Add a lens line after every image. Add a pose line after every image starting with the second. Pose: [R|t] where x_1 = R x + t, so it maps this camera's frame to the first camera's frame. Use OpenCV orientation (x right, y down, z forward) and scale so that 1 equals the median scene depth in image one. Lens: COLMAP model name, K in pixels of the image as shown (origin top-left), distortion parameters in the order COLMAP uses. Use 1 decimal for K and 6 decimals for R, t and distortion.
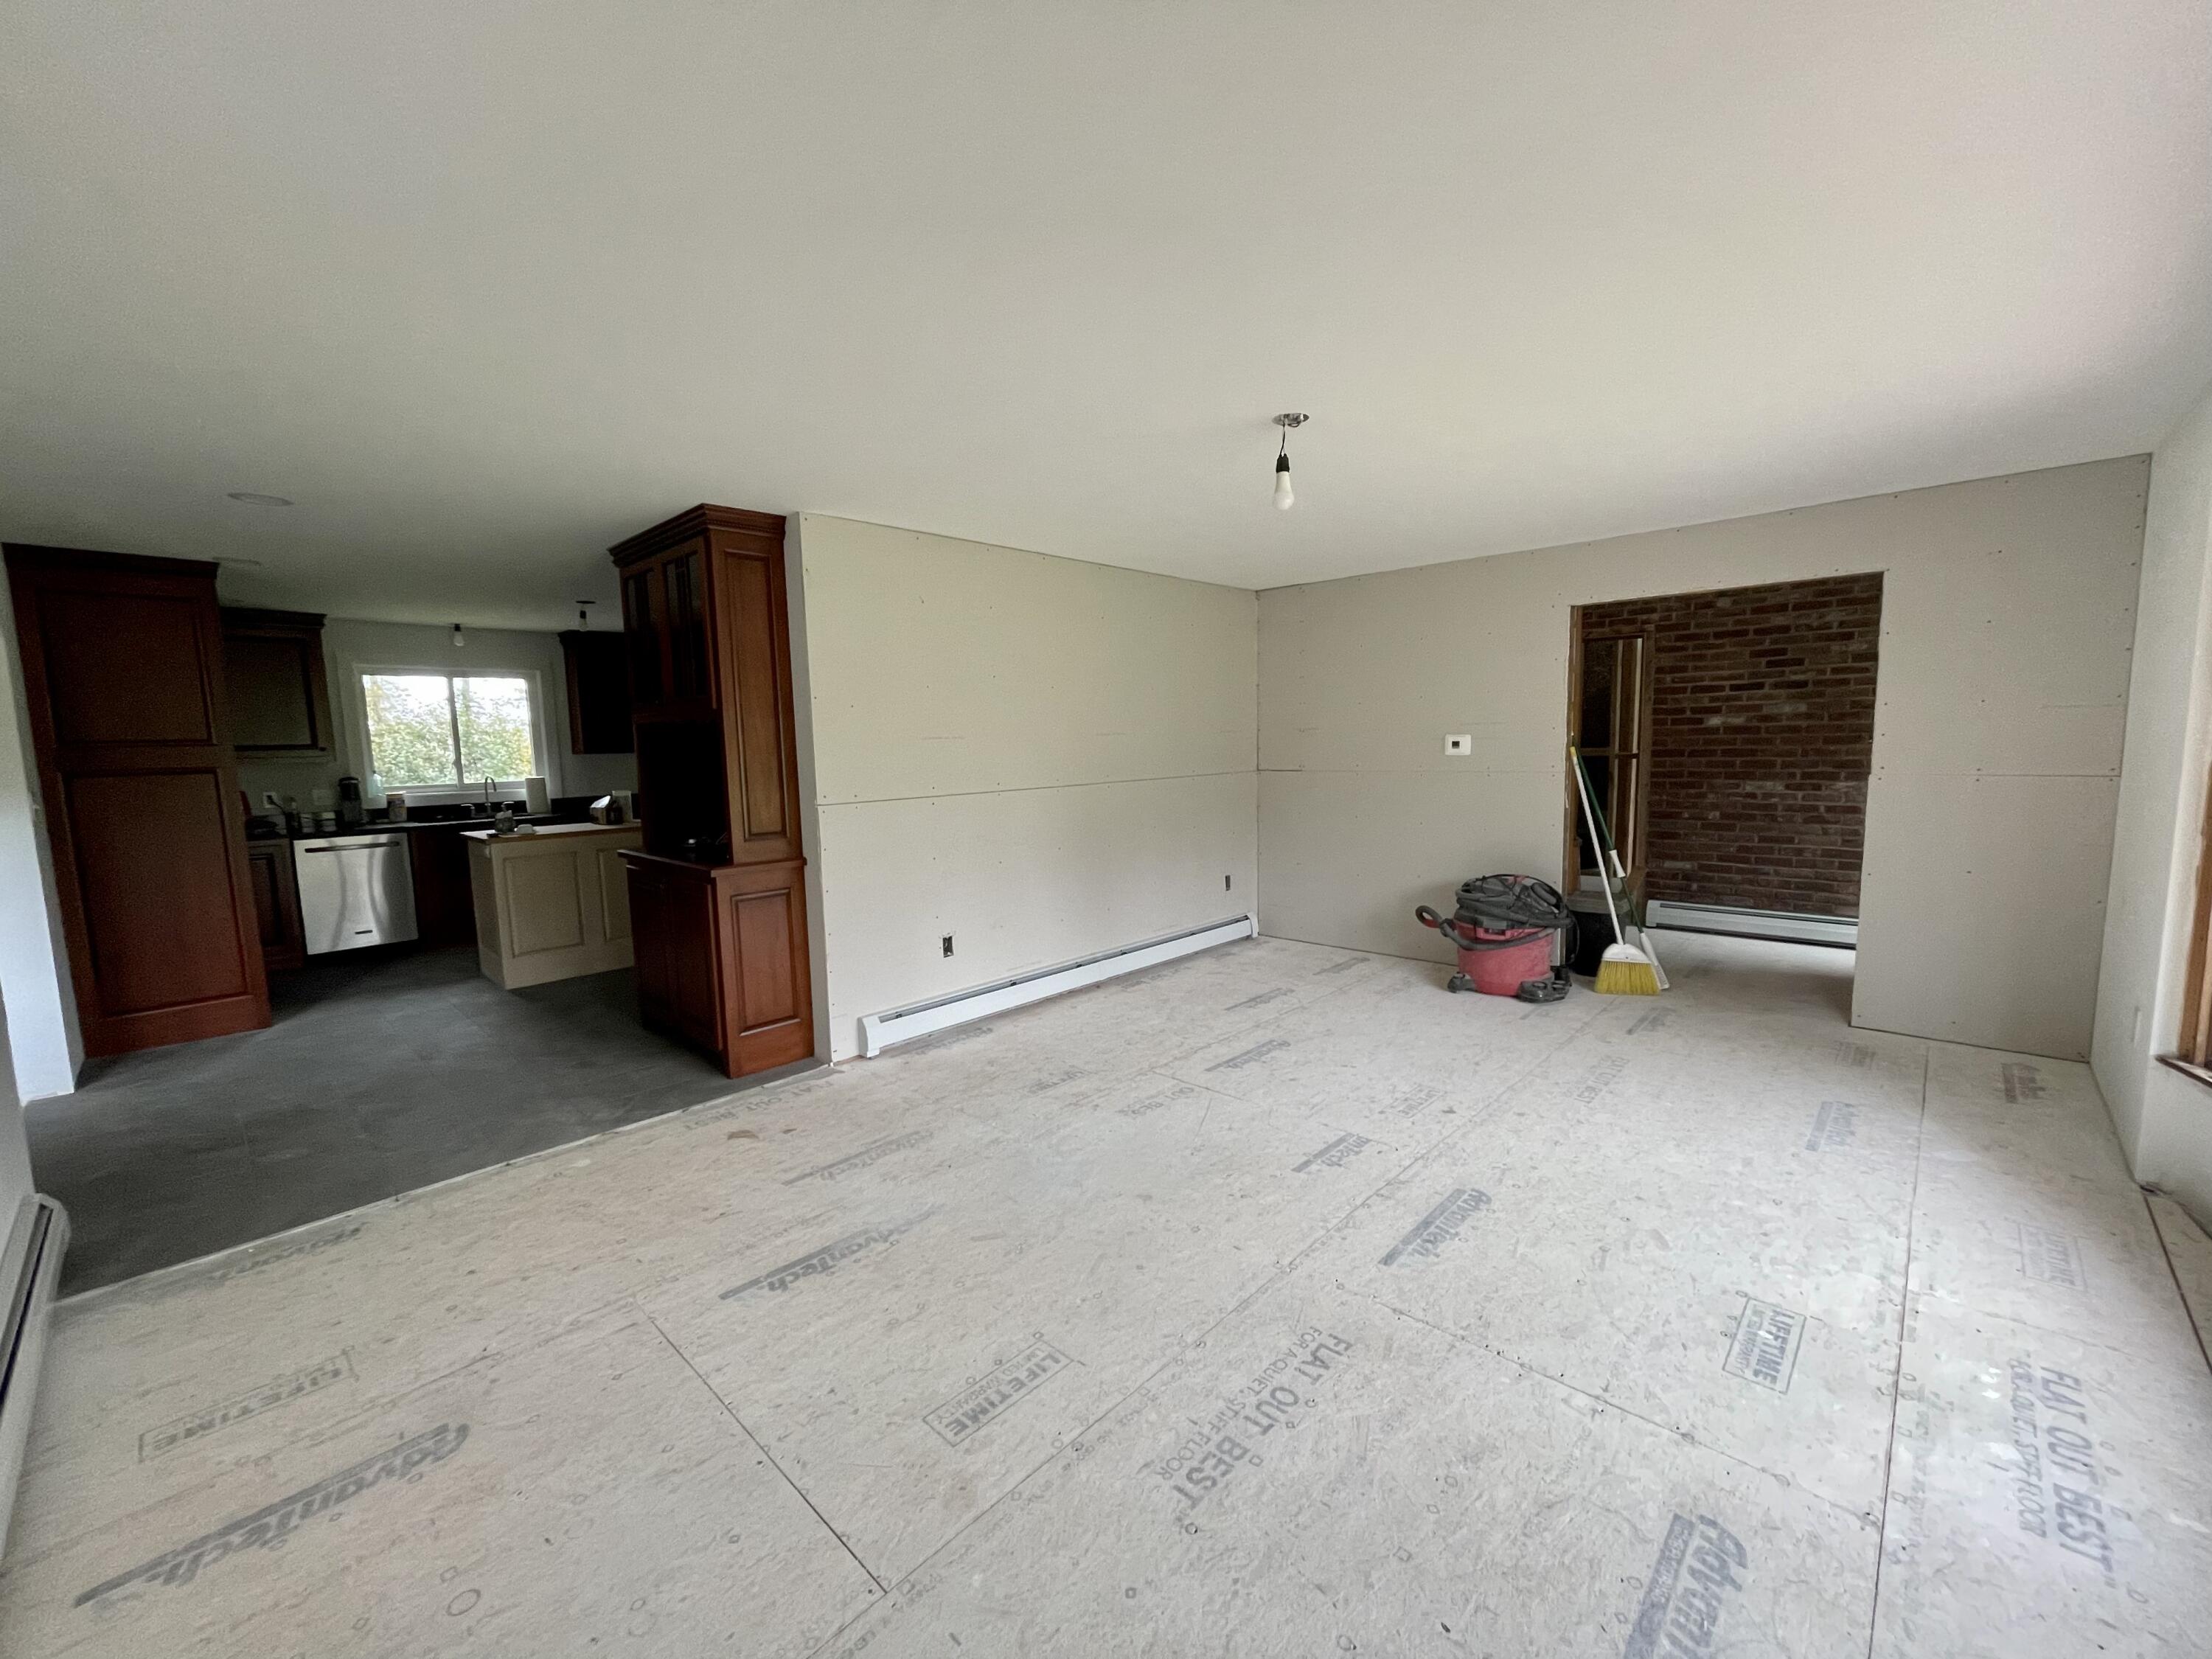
lens RADIAL K [[886.5, 0, 1102.9], [0, 886.5, 839.4], [0, 0, 1]] dist [-0.001793, 0.000462]
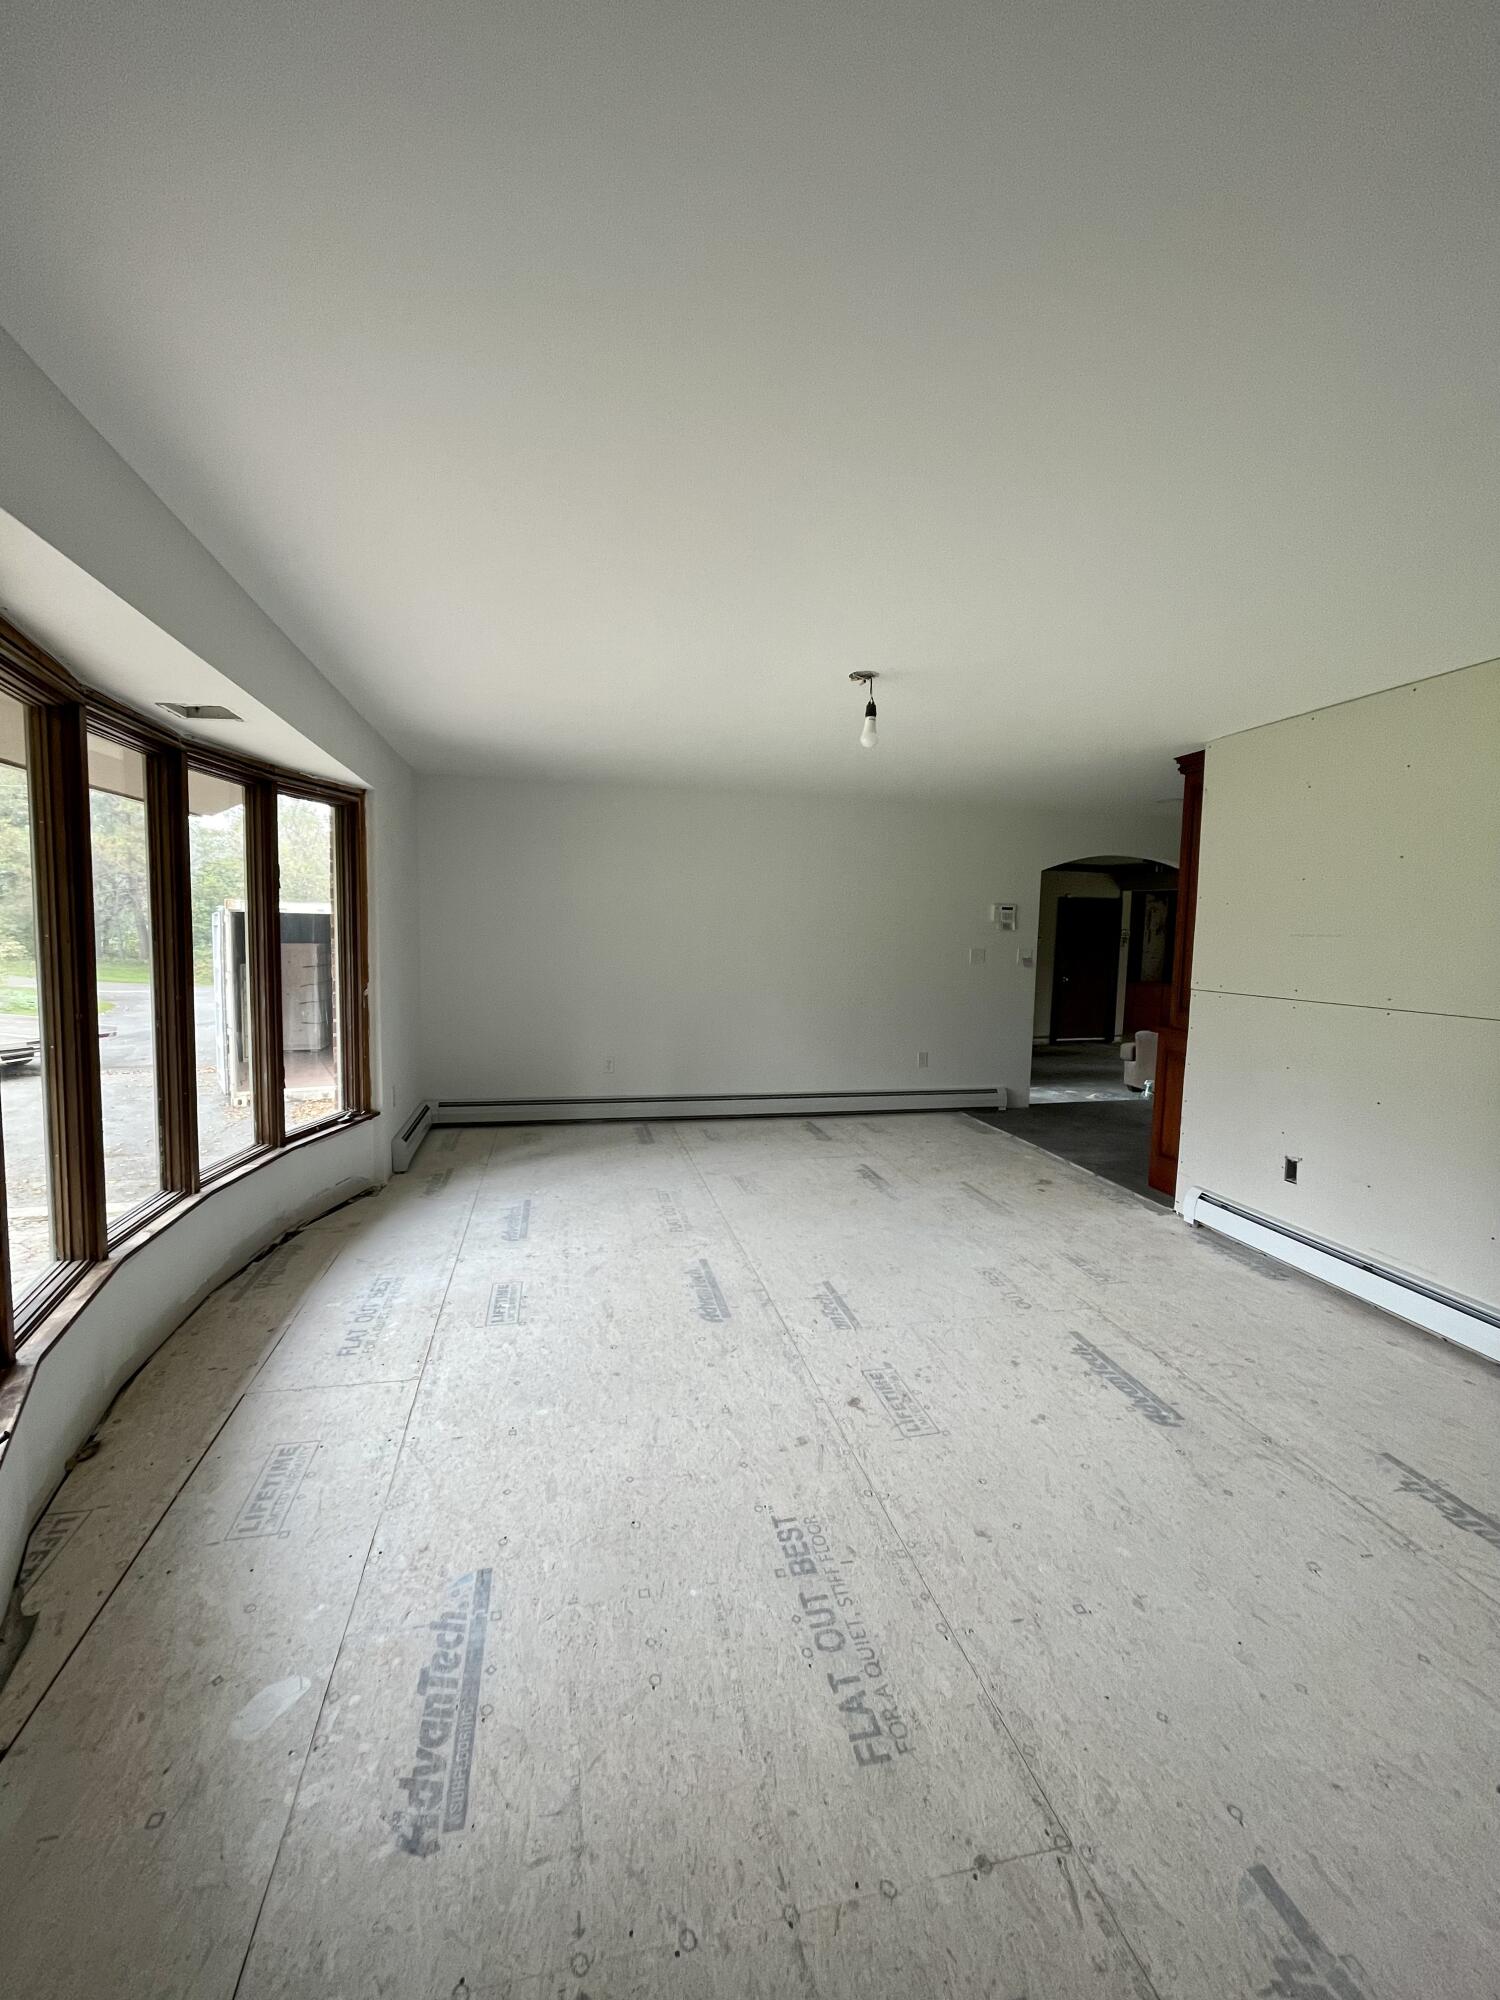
lens RADIAL K [[801.5, 0, 744.3], [0, 801.5, 993.6], [0, 0, 1]] dist [-0.001793, 0.000462]
pose [[-0.548957, 0.079086, -0.832101, 1.075049], [-0.104842, 0.981137, 0.162417, -0.173965], [0.829249, 0.176399, -0.530310, 1.302887]]
